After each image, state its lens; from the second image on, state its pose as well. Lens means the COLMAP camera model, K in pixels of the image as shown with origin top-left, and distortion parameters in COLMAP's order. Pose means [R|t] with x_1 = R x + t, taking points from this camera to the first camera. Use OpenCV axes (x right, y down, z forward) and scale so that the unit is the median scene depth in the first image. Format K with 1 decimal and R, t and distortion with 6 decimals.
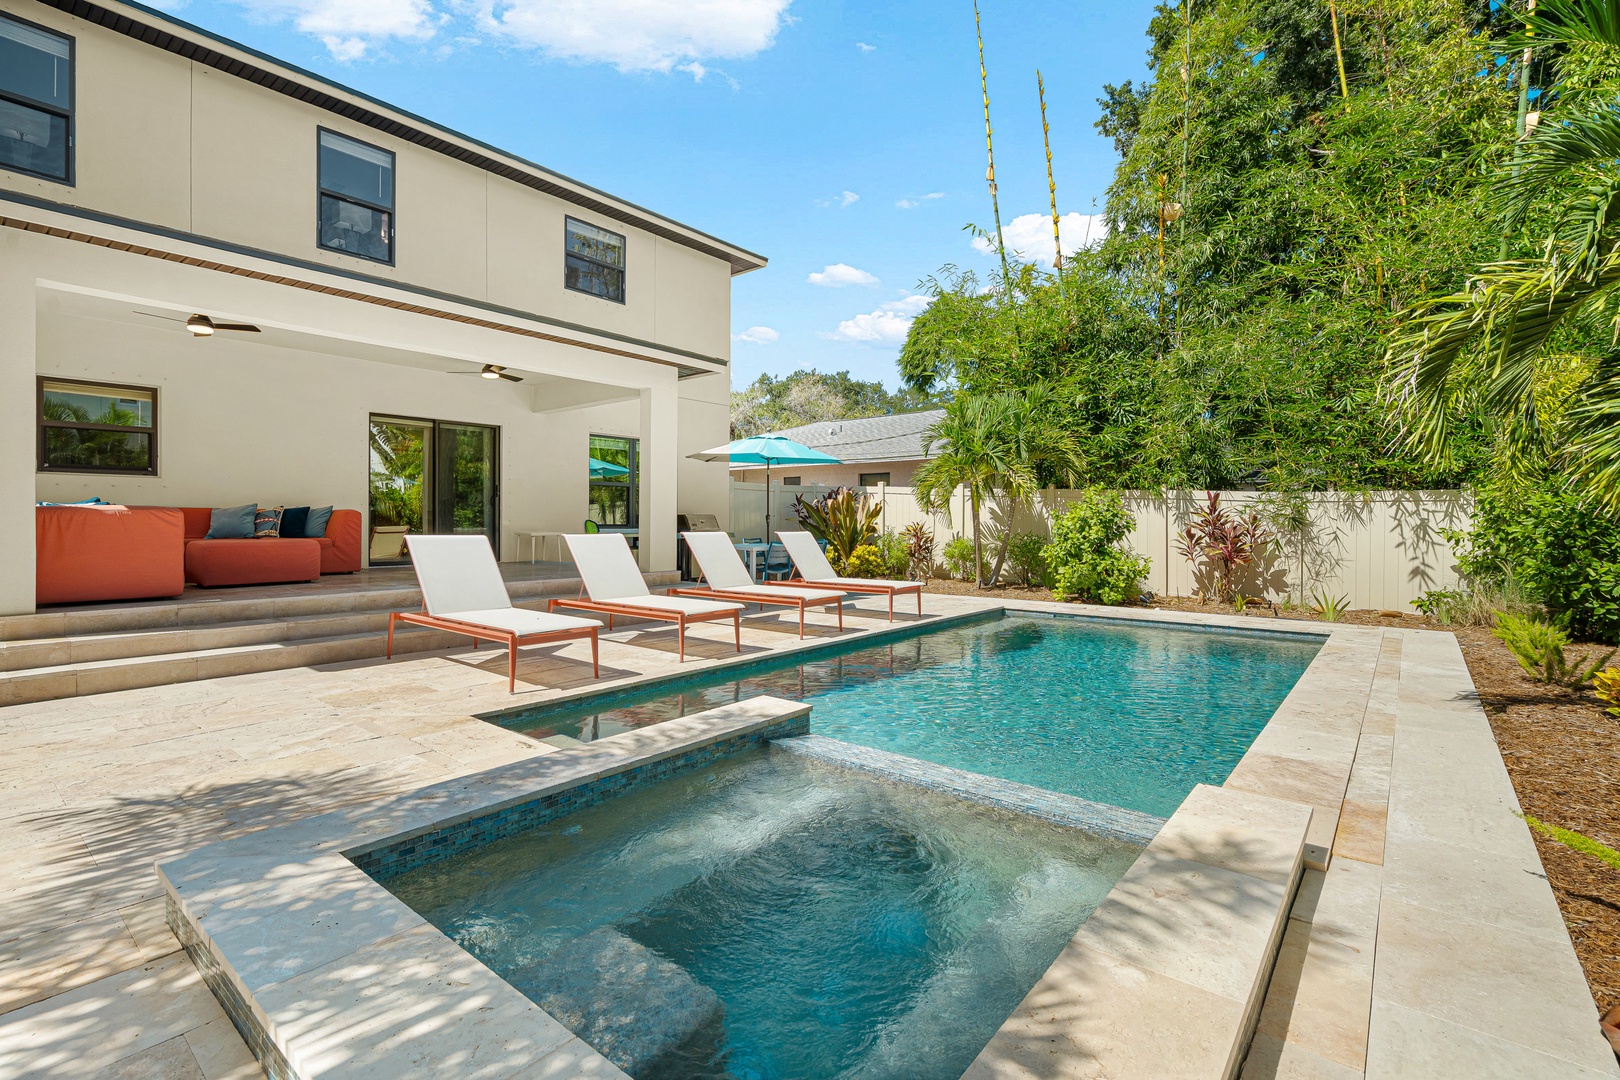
lens RADIAL K [[739.7, 0, 807.8], [0, 739.7, 538.7], [0, 0, 1]] dist [-0.004588, 0.002383]
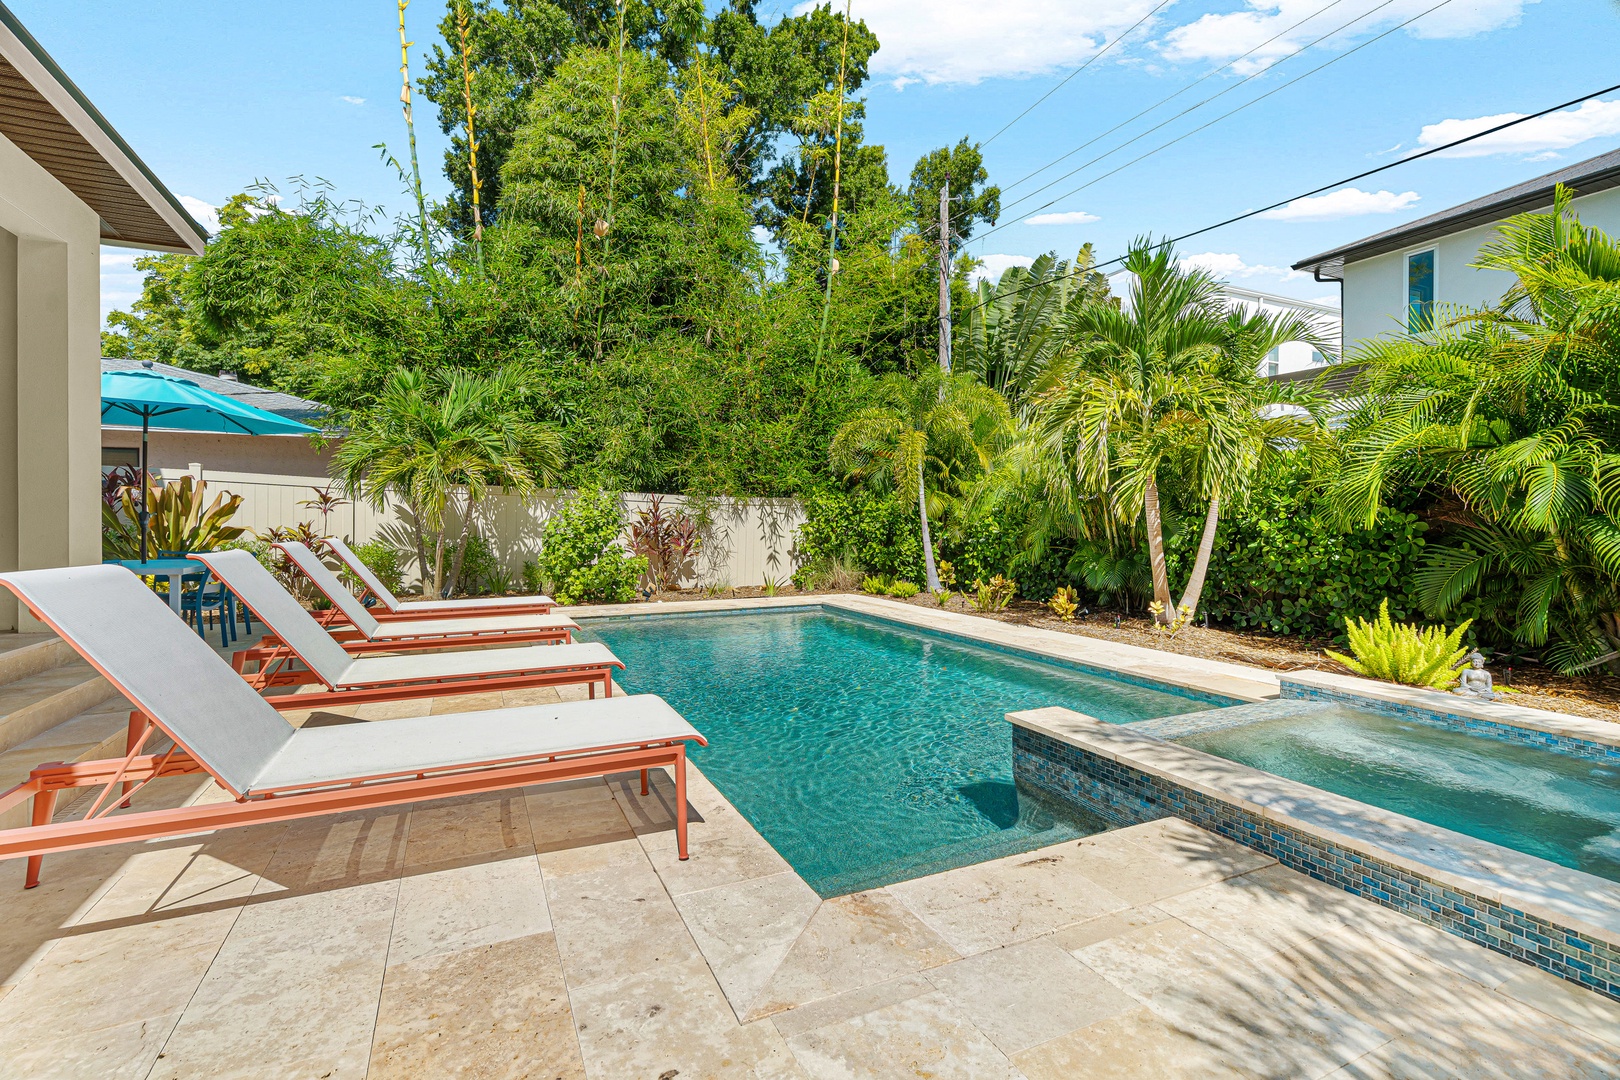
lens RADIAL K [[739.7, 0, 816.0], [0, 739.7, 526.4], [0, 0, 1]] dist [-0.004588, 0.002383]
pose [[0.427710, -0.009872, 0.903862, -0.379146], [0.025360, 0.999678, -0.001082, -0.008386], [-0.903560, 0.023384, 0.427823, 0.322878]]
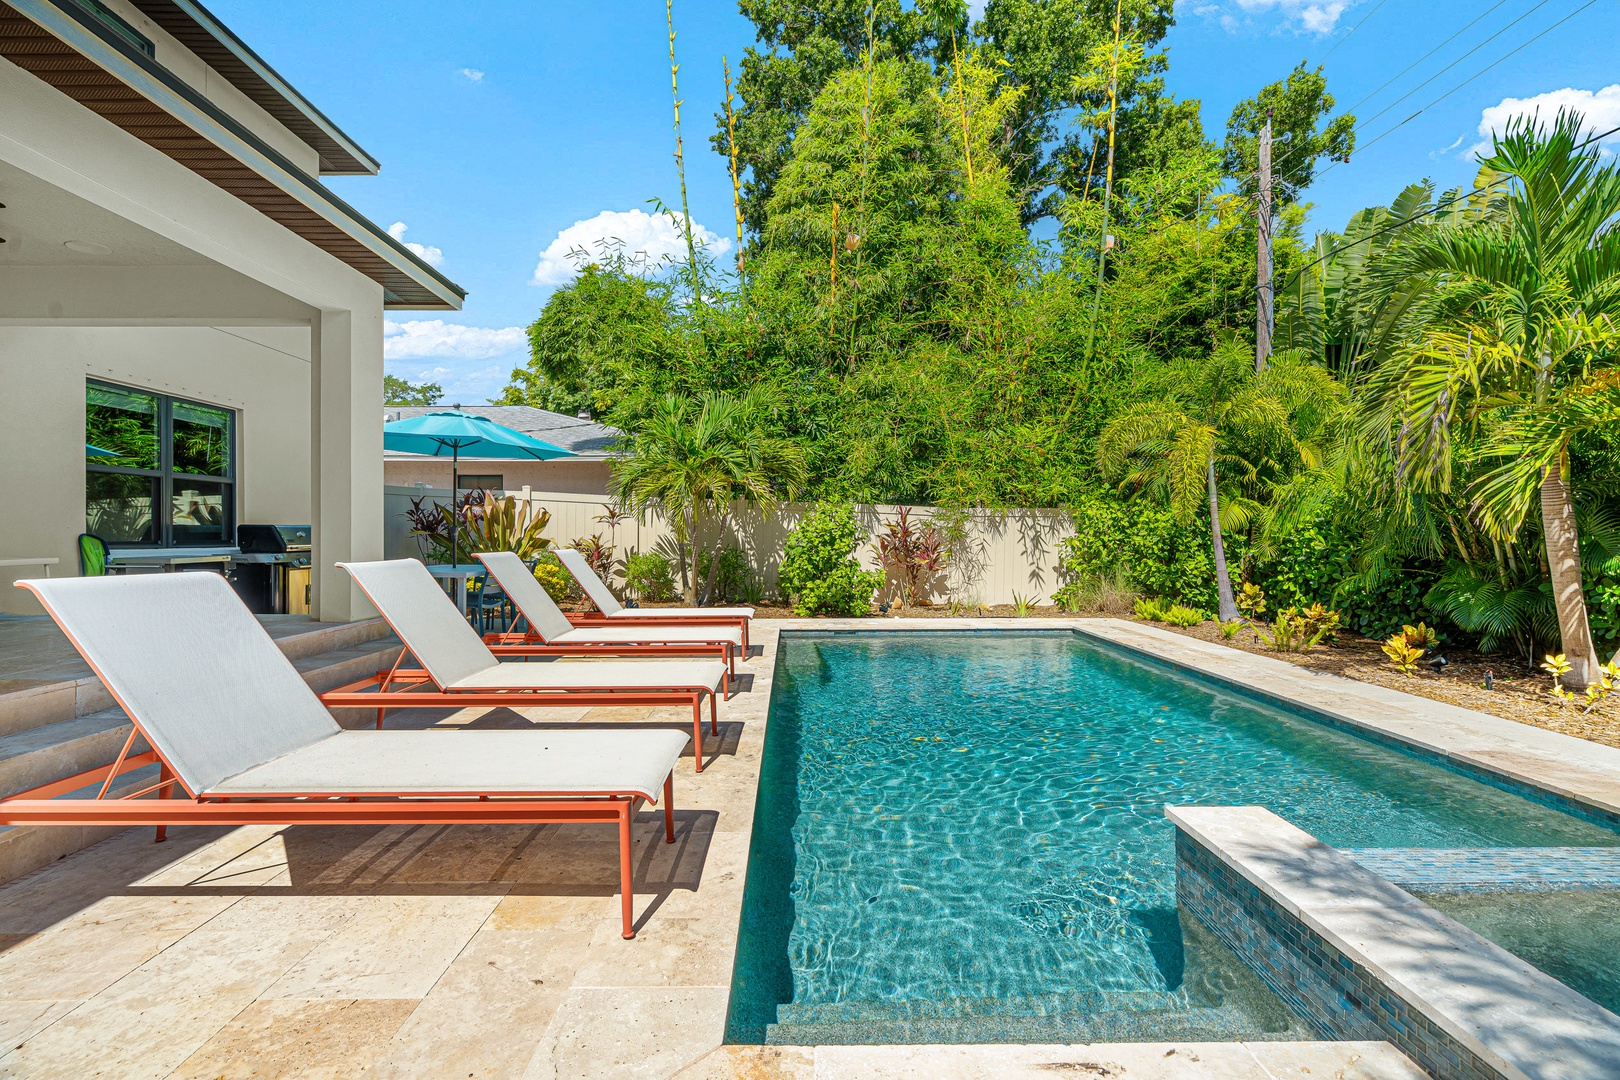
lens RADIAL K [[739.7, 0, 808.4], [0, 739.7, 534.2], [0, 0, 1]] dist [-0.004588, 0.002383]
pose [[0.763520, -0.003219, 0.645776, -0.273015], [0.018430, 0.999689, -0.016807, -0.007535], [-0.645521, 0.024734, 0.763342, 0.278134]]
